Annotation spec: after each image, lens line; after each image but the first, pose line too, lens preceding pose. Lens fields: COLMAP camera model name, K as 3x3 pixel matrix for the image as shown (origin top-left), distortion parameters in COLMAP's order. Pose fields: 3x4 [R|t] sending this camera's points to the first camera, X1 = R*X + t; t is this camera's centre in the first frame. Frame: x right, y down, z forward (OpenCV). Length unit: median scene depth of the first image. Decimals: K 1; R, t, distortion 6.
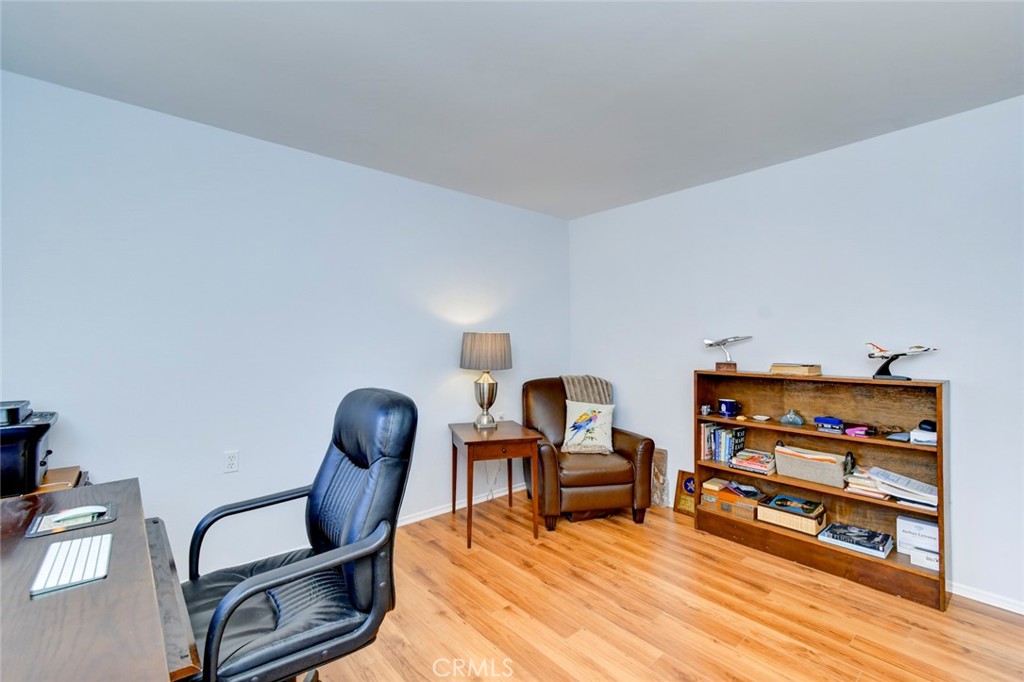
lens RADIAL K [[450.2, 0, 511.3], [0, 450.2, 341.4], [0, 0, 1]] dist [0.017839, -0.000242]
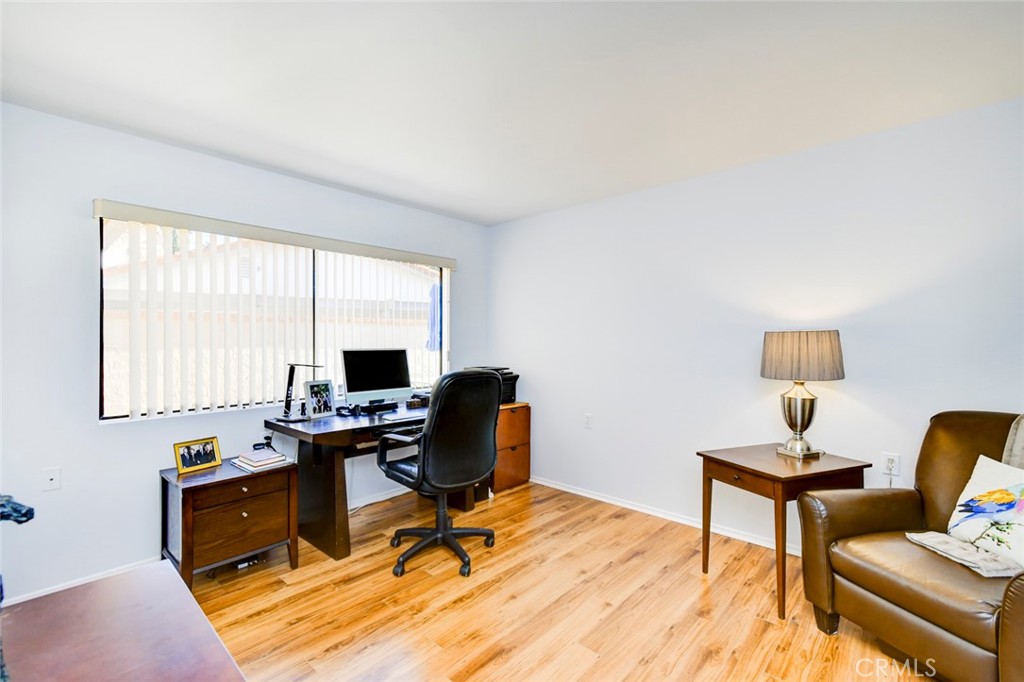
lens RADIAL K [[450.2, 0, 511.3], [0, 450.2, 341.4], [0, 0, 1]] dist [0.017839, -0.000242]
pose [[0.107336, 0.001202, -0.994222, 0.771083], [0.002338, 0.999996, 0.001461, -0.003781], [0.994220, -0.002482, 0.107332, 0.530466]]
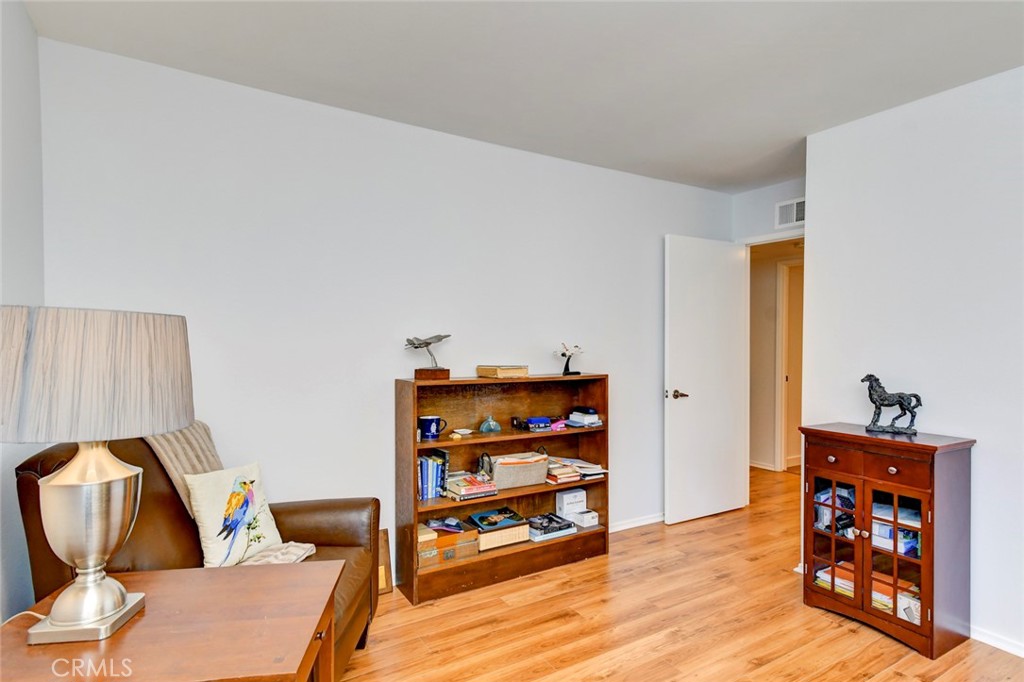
lens RADIAL K [[528.0, 0, 512.0], [0, 528.0, 341.0], [0, 0, 1]] dist [0.002383, 0.000269]
pose [[0.157458, -0.000533, 0.987525, -0.428332], [-0.008922, 0.999958, 0.001962, -0.002765], [-0.987485, -0.009120, 0.157447, 0.802201]]
